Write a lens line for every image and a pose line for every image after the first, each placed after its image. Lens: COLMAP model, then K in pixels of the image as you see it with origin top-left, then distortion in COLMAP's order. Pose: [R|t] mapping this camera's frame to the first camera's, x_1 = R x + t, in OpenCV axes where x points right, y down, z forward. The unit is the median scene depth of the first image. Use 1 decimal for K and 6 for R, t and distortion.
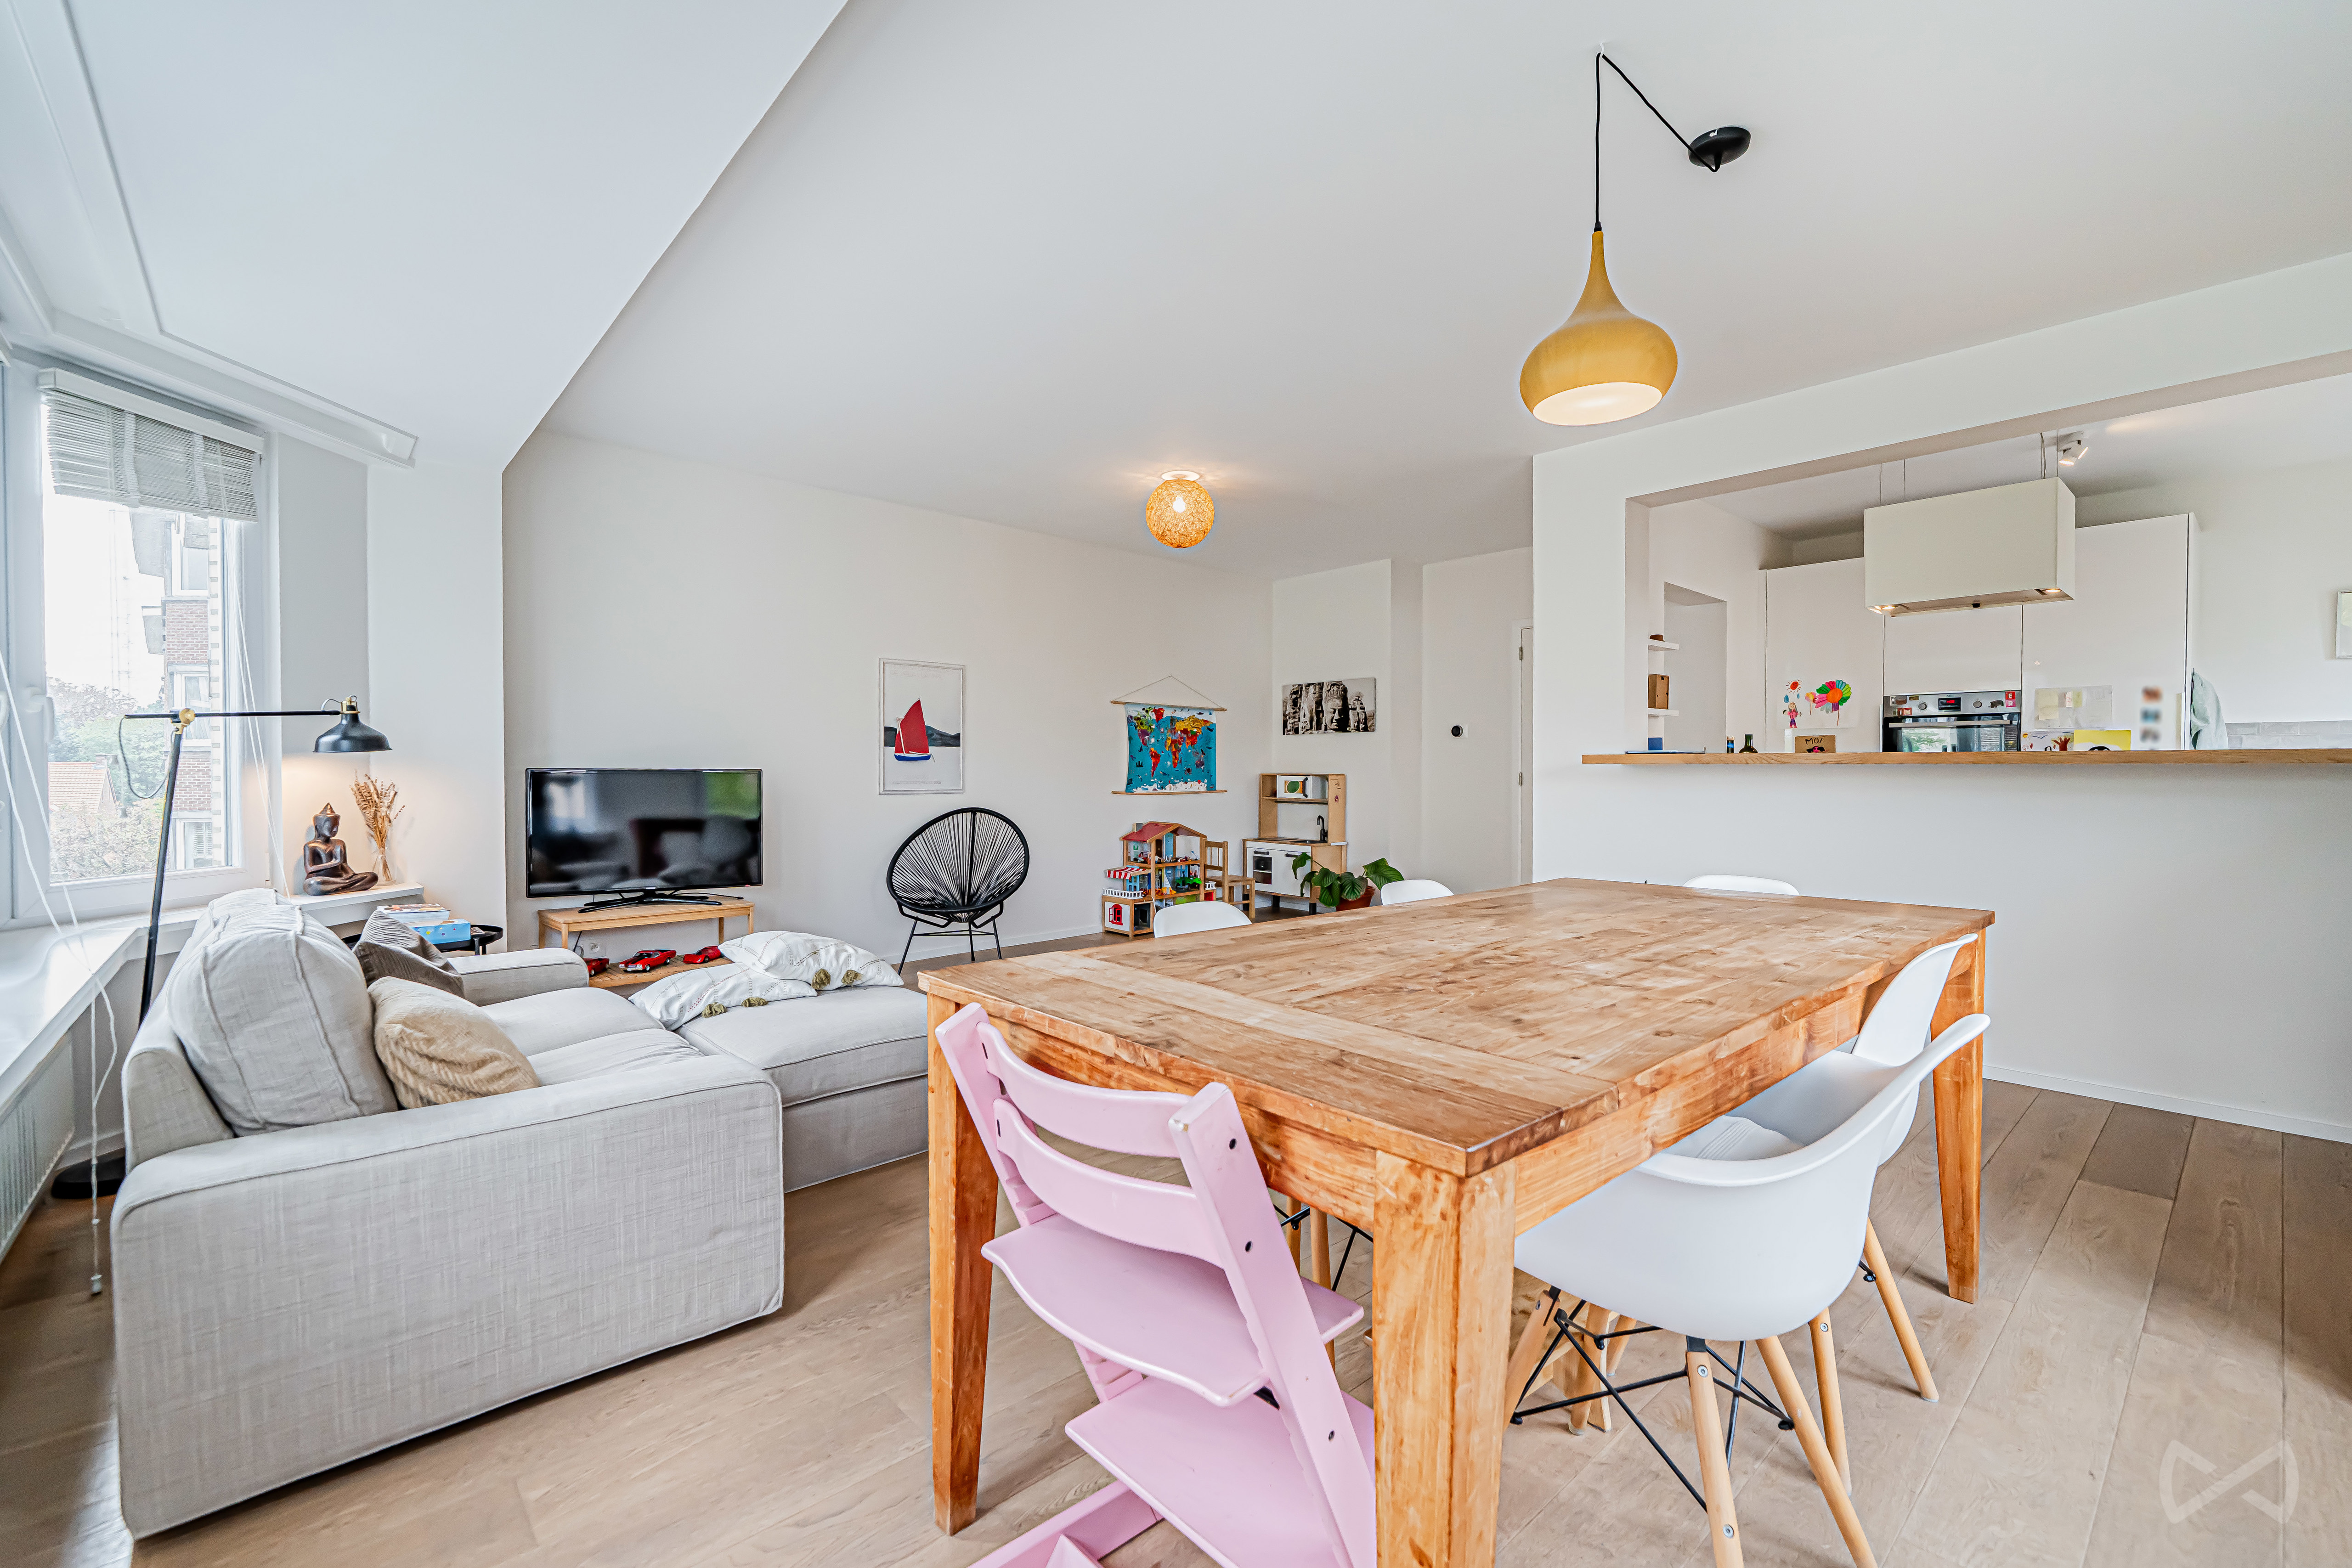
lens RADIAL K [[977.6, 0, 1187.1], [0, 977.6, 792.7], [0, 0, 1]] dist [0.002618, 0.001790]
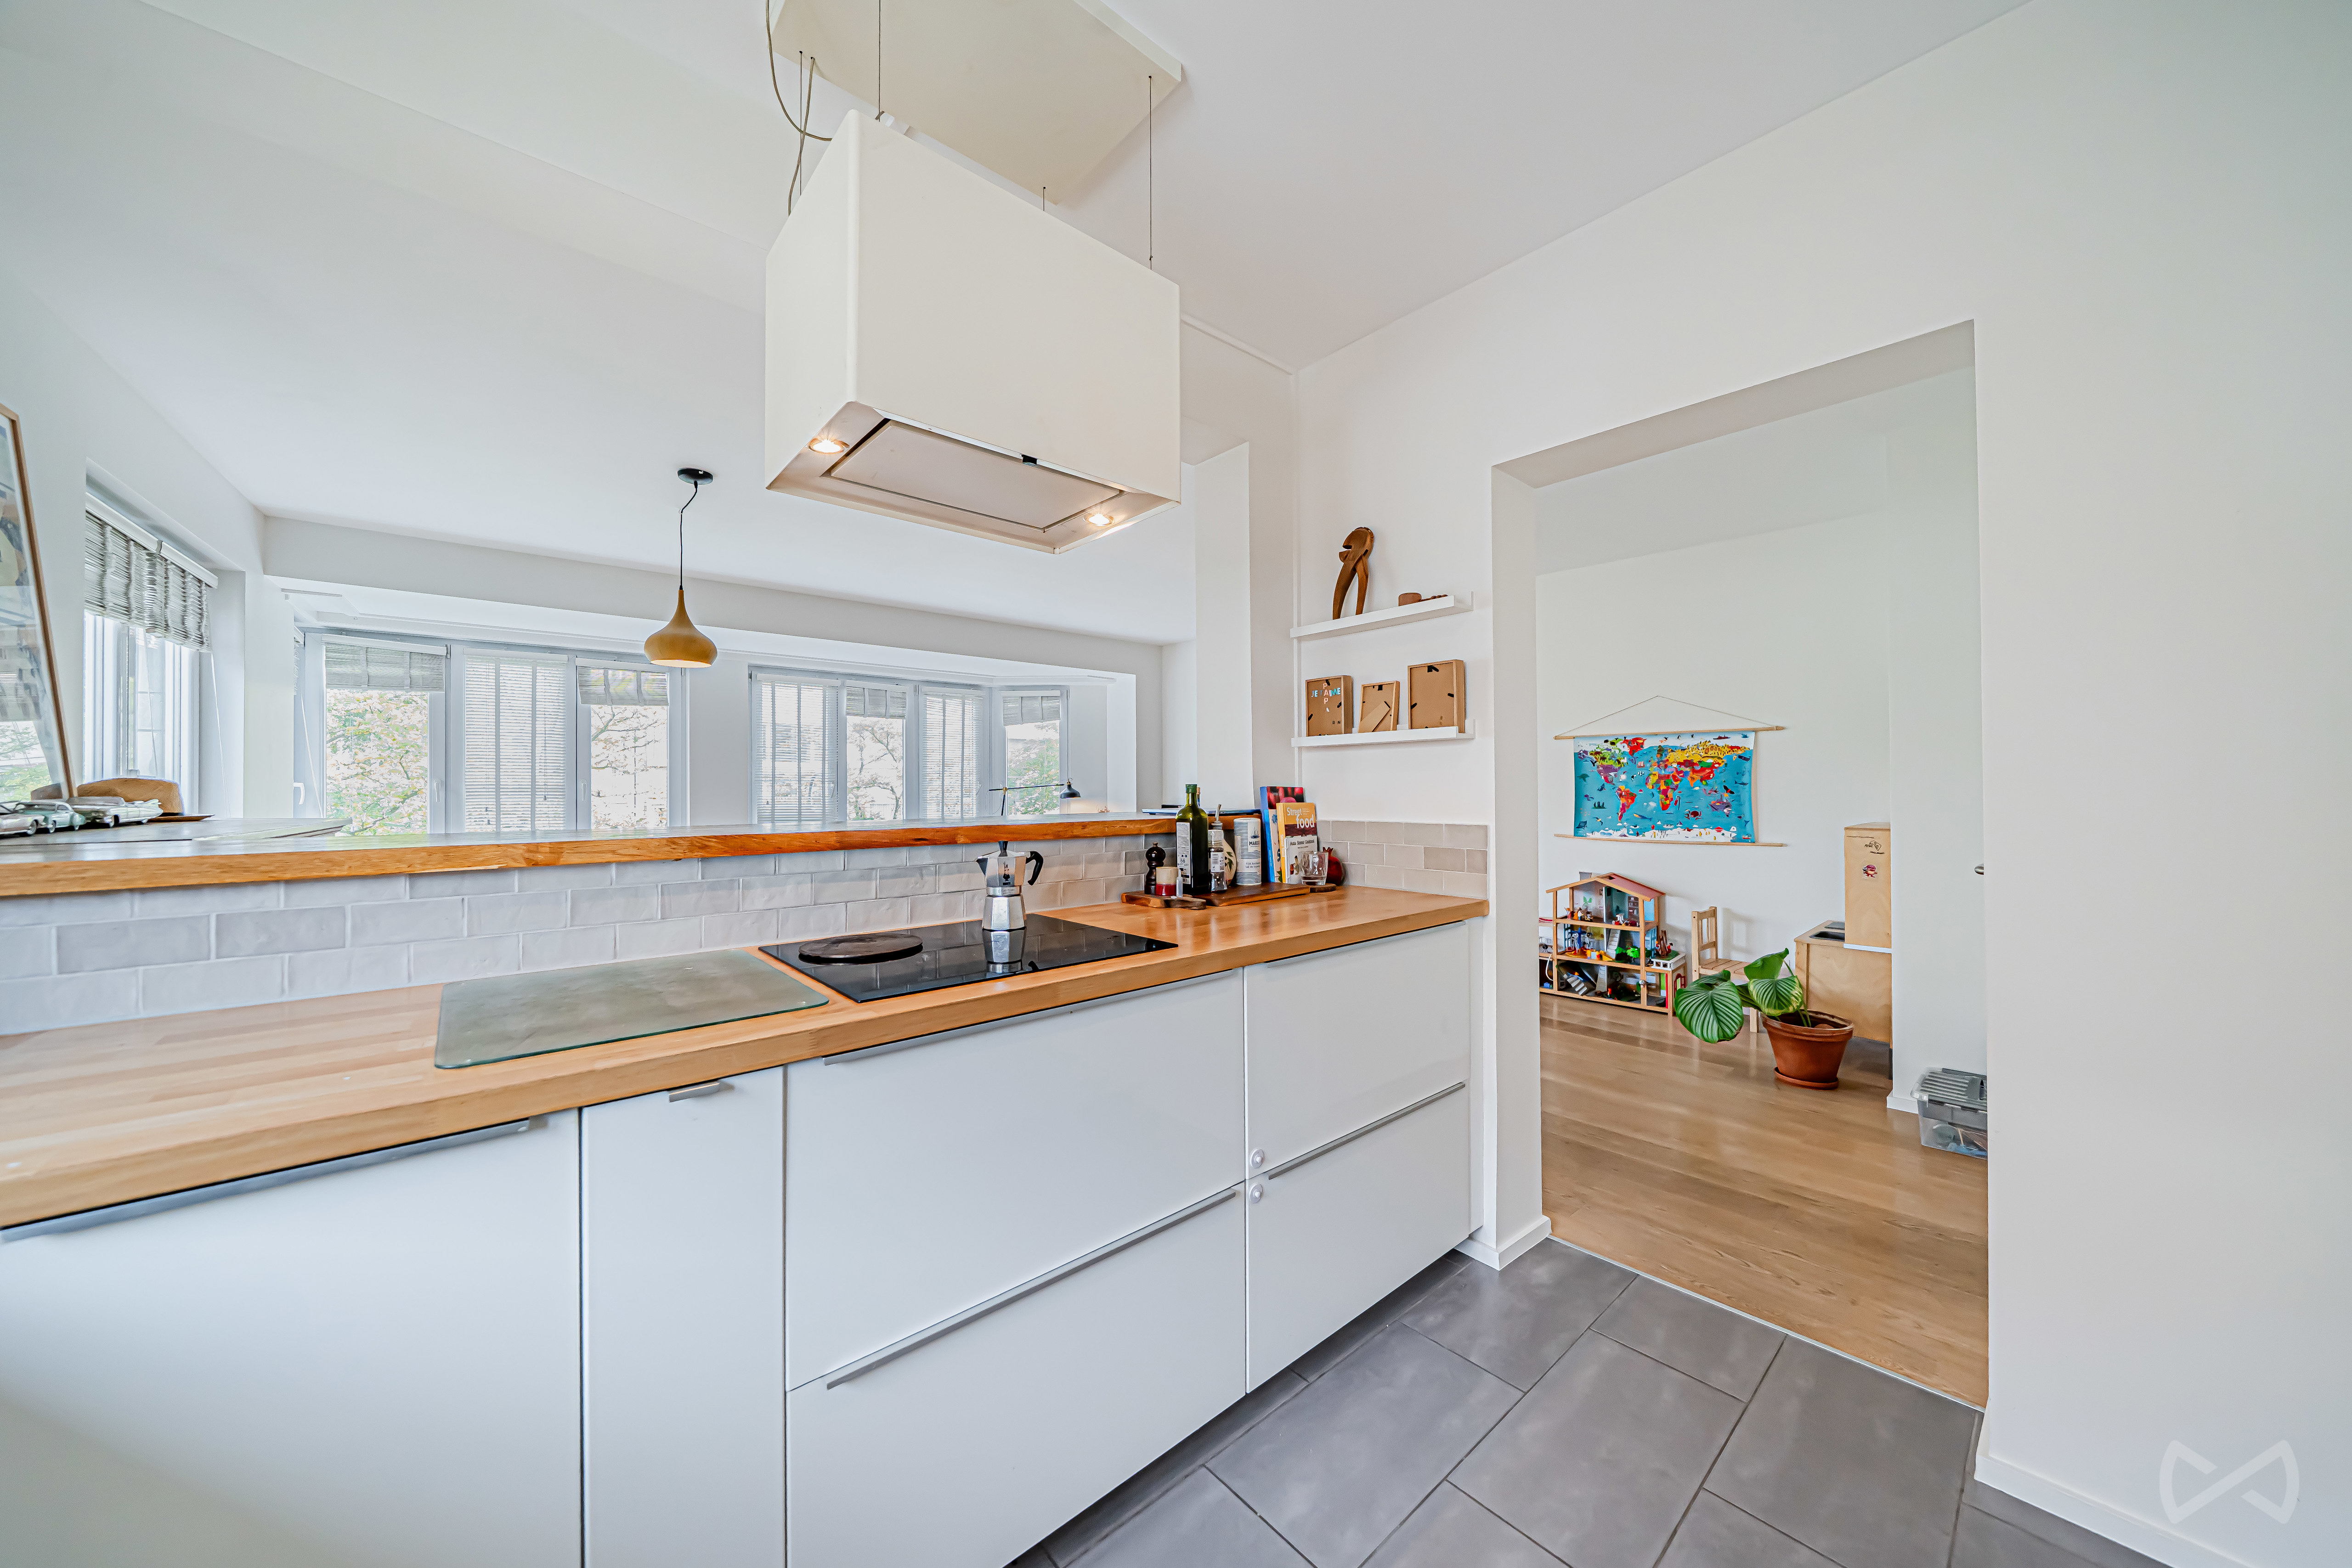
lens RADIAL K [[805.5, 0, 1175.3], [0, 805.5, 791.1], [0, 0, 1]] dist [-0.005665, 0.000311]
pose [[-0.013584, 0.002092, -0.999906, 0.665723], [-0.020897, 0.999779, 0.002375, -0.035217], [0.999689, 0.020927, -0.013538, 0.631043]]
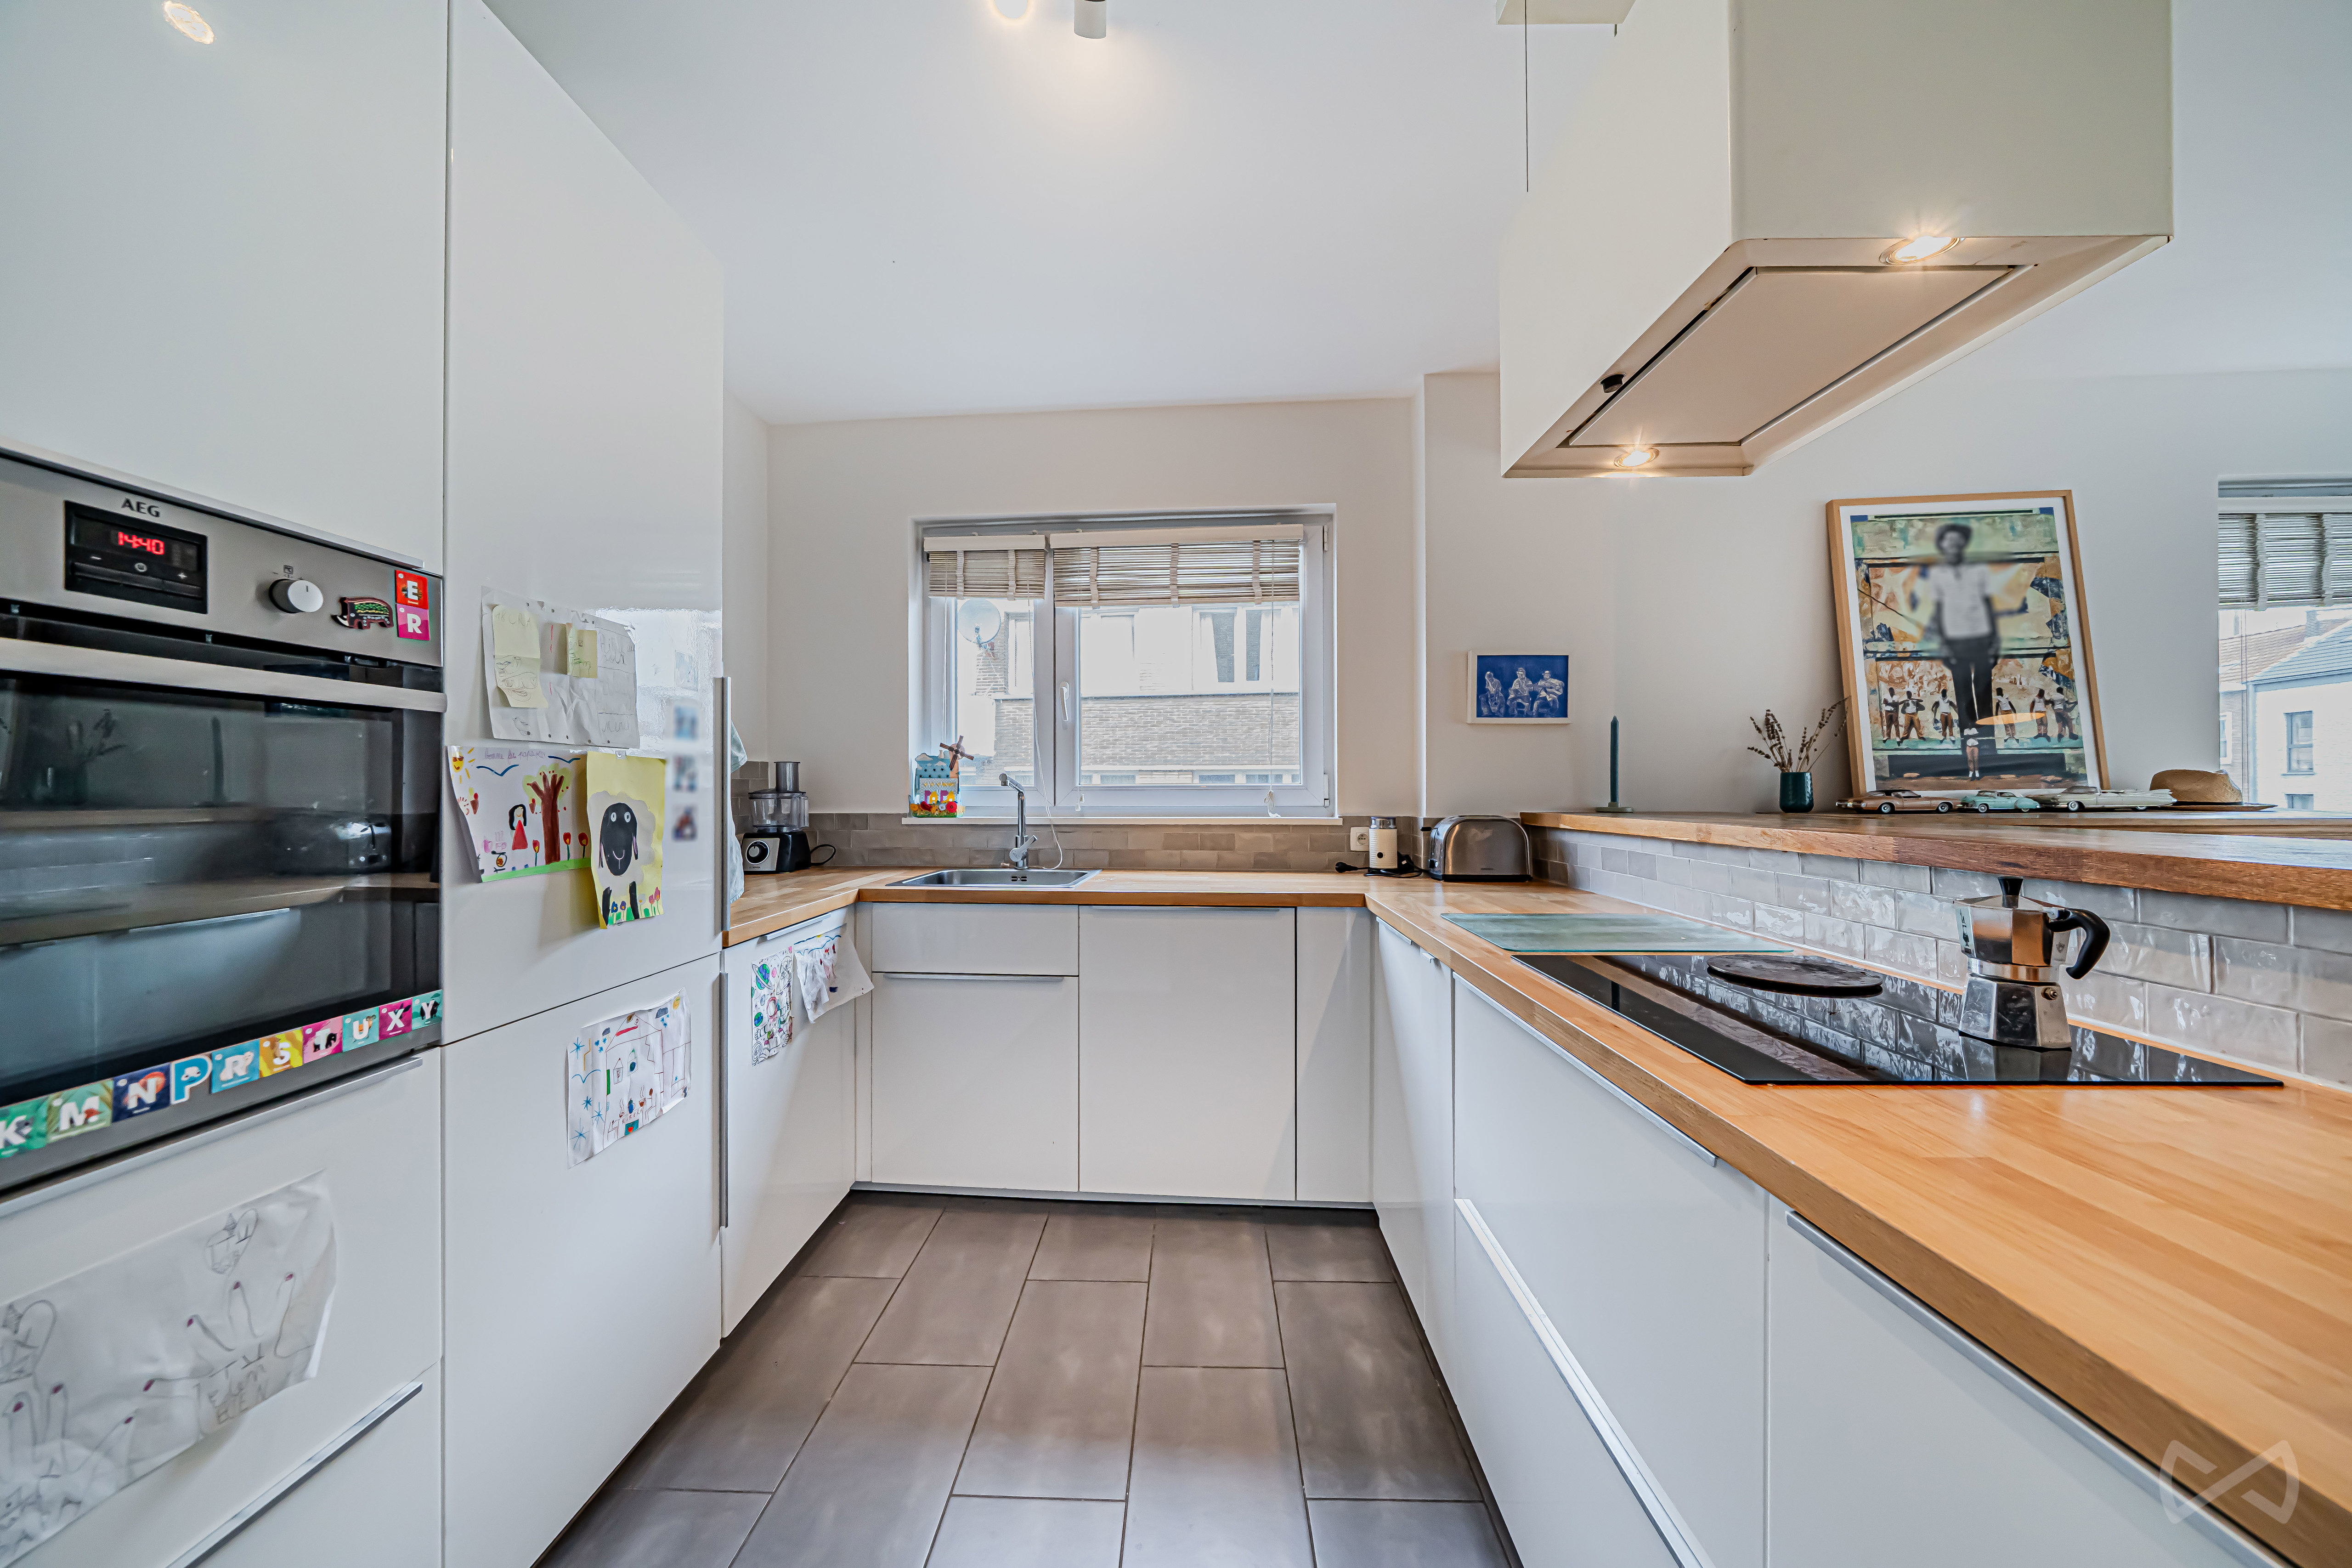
lens RADIAL K [[805.6, 0, 1168.8], [0, 805.6, 778.9], [0, 0, 1]] dist [-0.005665, 0.000311]
pose [[-0.723714, 0.007817, 0.690056, 0.429549], [0.019424, 0.999770, 0.009046, -0.038696], [-0.689827, 0.019951, -0.723699, 0.768507]]
